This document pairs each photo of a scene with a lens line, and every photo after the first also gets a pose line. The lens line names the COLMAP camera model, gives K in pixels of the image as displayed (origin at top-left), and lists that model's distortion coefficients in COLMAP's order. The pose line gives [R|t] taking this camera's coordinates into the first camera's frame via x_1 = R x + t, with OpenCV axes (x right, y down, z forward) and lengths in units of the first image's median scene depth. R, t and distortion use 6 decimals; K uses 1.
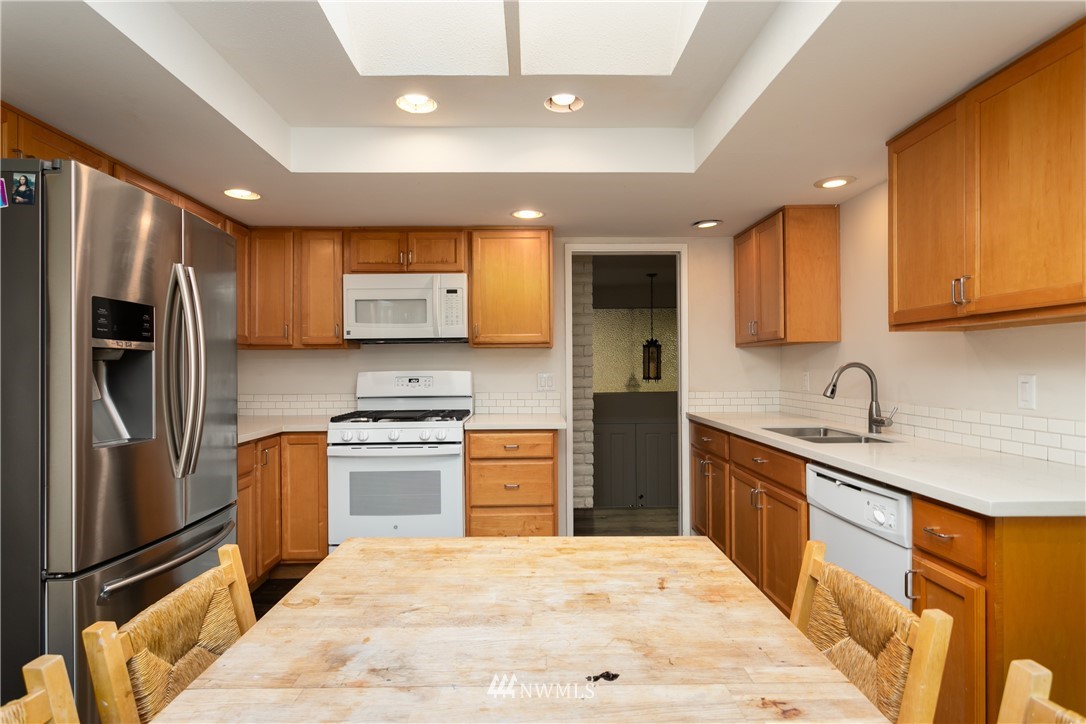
lens RADIAL K [[576.2, 0, 540.1], [0, 576.2, 363.5], [0, 0, 1]] dist [-0.001650, 0.004351]
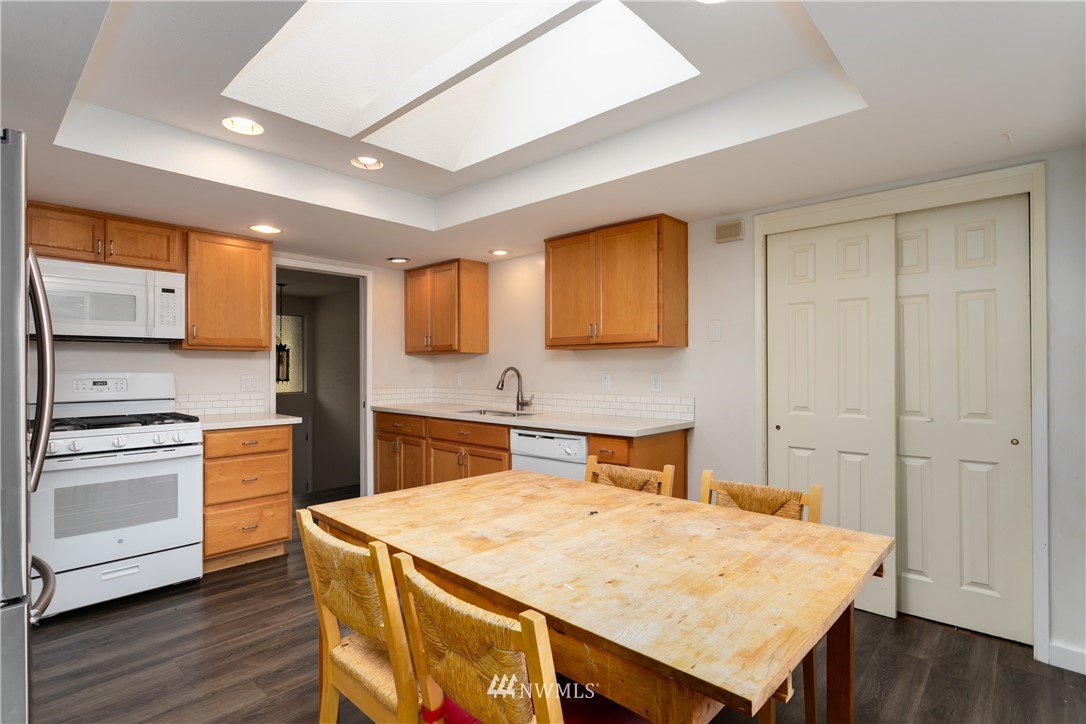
lens RADIAL K [[535.9, 0, 516.2], [0, 535.9, 362.9], [0, 0, 1]] dist [-0.004855, 0.002684]
pose [[0.712321, 0.013018, 0.701733, -0.408894], [-0.007121, 0.999911, -0.011321, 0.002970], [-0.701818, 0.003067, 0.712350, -0.059524]]
